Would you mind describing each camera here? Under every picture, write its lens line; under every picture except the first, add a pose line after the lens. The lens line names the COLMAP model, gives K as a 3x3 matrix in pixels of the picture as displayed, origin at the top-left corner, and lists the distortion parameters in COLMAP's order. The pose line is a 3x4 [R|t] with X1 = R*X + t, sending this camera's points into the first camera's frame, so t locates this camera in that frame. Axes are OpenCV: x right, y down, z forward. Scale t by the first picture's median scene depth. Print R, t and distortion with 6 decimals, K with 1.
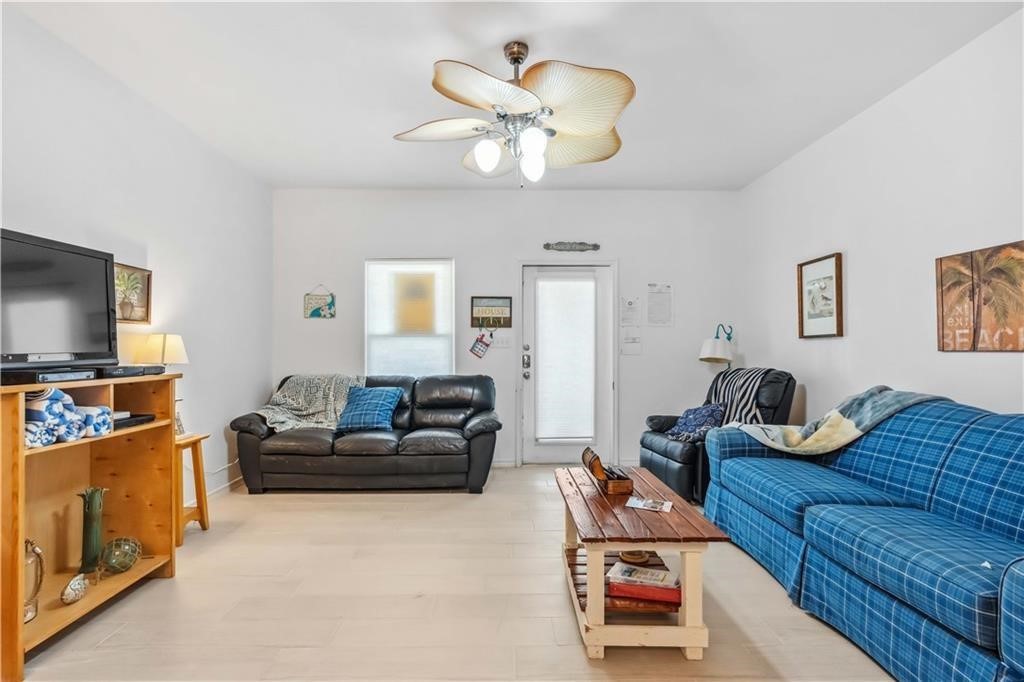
lens RADIAL K [[482.7, 0, 511.3], [0, 482.7, 344.3], [0, 0, 1]] dist [-0.005363, 0.000752]
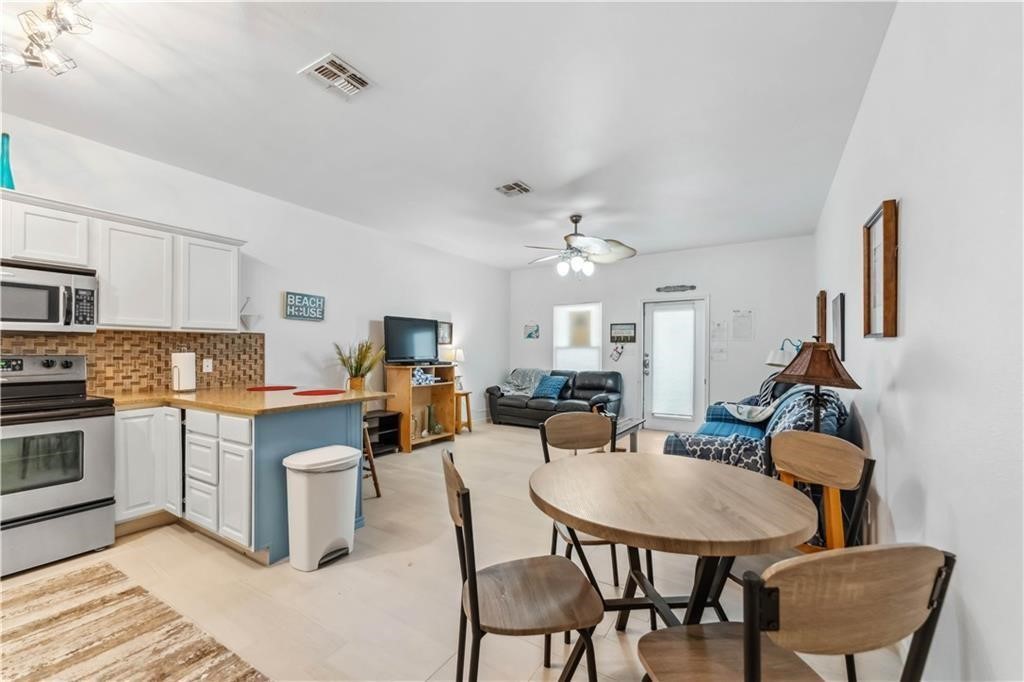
lens RADIAL K [[429.3, 0, 520.9], [0, 429.3, 347.6], [0, 0, 1]] dist [-0.006575, 0.001545]
pose [[0.838570, -0.000712, -0.544794, 0.543170], [-0.000535, 0.999998, -0.002130, -0.016694], [0.544794, 0.002078, 0.838567, -0.474509]]
